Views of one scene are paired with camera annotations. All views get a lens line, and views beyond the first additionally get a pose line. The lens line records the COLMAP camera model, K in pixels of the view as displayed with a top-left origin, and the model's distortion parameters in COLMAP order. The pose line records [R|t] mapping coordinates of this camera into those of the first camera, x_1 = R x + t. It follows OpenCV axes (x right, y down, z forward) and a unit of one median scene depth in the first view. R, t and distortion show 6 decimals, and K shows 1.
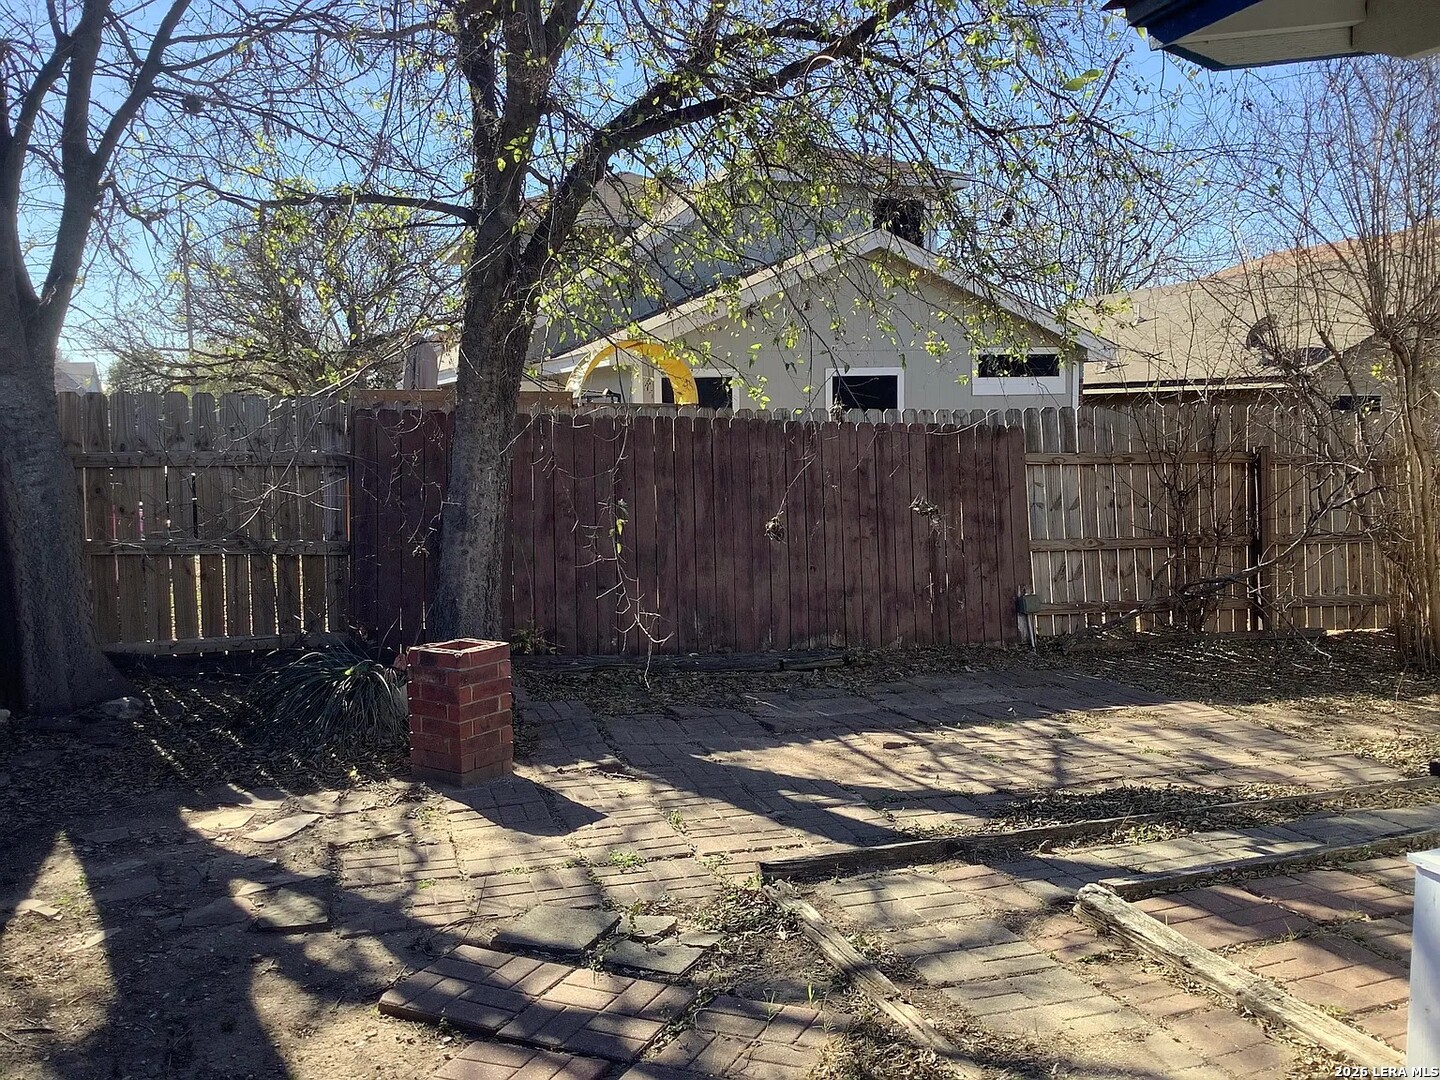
lens RADIAL K [[1302.7, 0, 720.0], [0, 1302.7, 540.0], [0, 0, 1]] dist [0.092382, -0.182847]
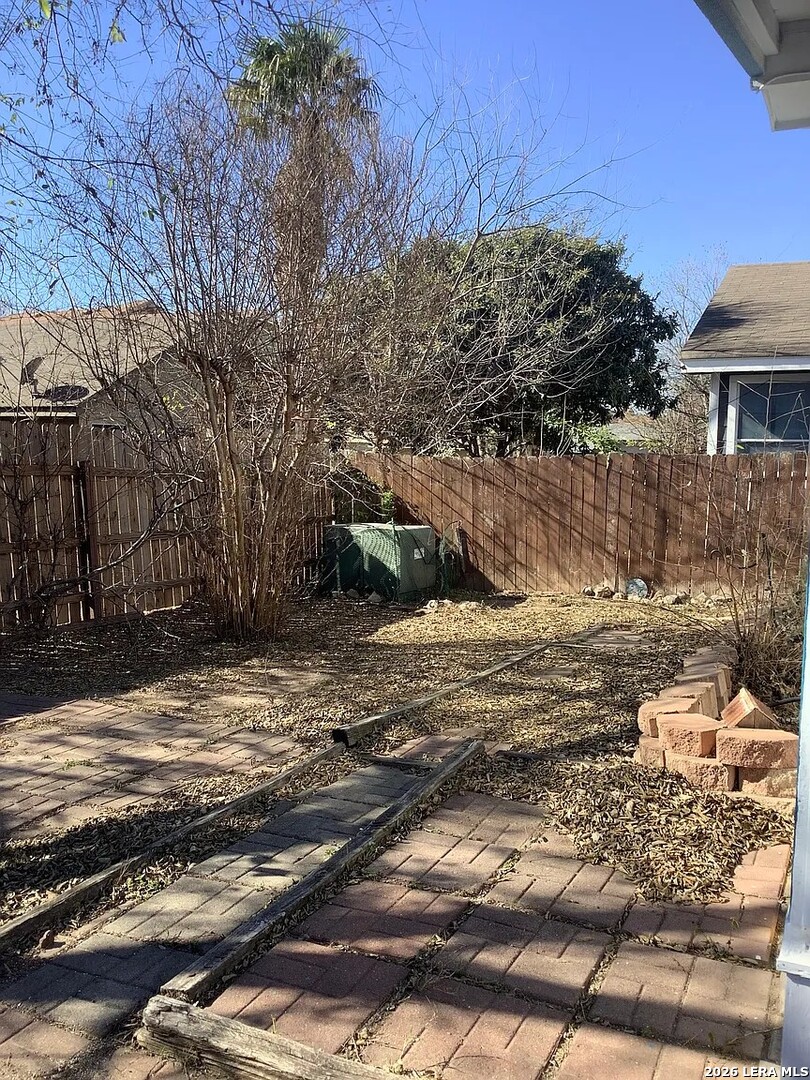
lens RADIAL K [[977.0, 0, 405.0], [0, 977.0, 540.0], [0, 0, 1]] dist [0.092382, -0.182847]
pose [[0.705818, -0.054779, 0.706272, -0.009723], [0.052193, 0.998317, 0.025272, -0.011562], [-0.706468, 0.019025, 0.707489, 0.249437]]
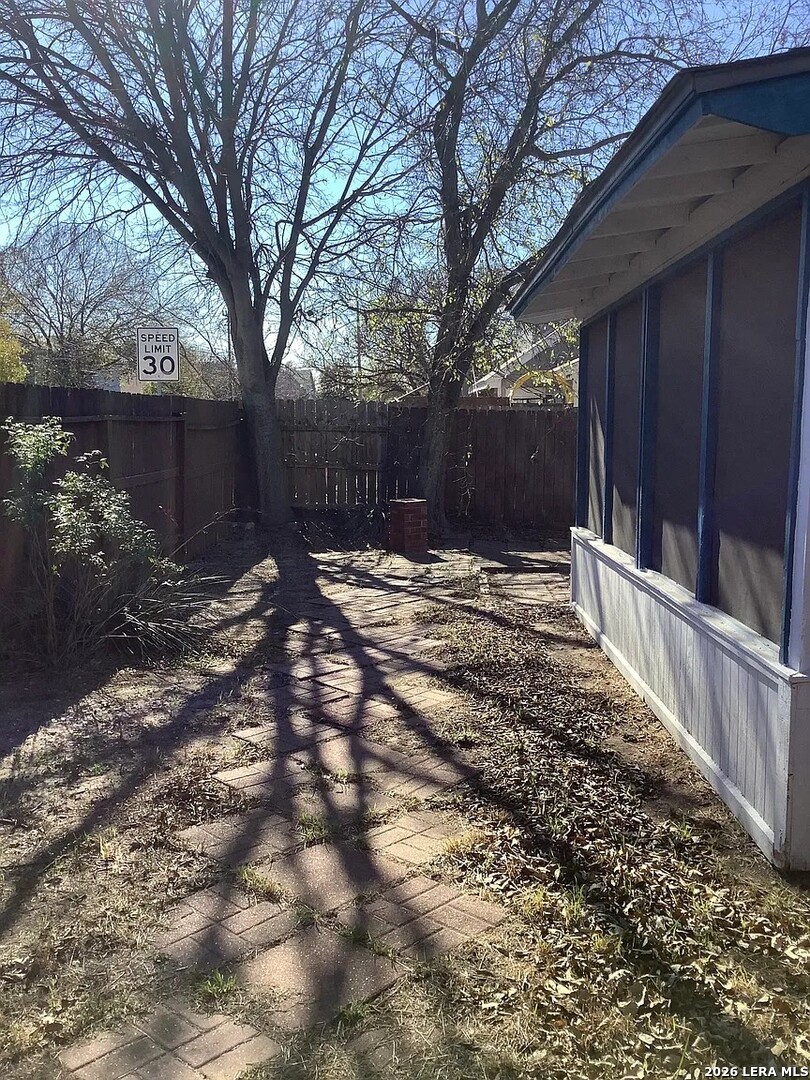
lens RADIAL K [[977.0, 0, 405.0], [0, 977.0, 540.0], [0, 0, 1]] dist [0.092382, -0.182847]
pose [[0.941876, 0.060836, -0.330405, 0.366150], [-0.046836, 0.997642, 0.050177, 0.051666], [0.332679, -0.031786, 0.942504, -0.692454]]
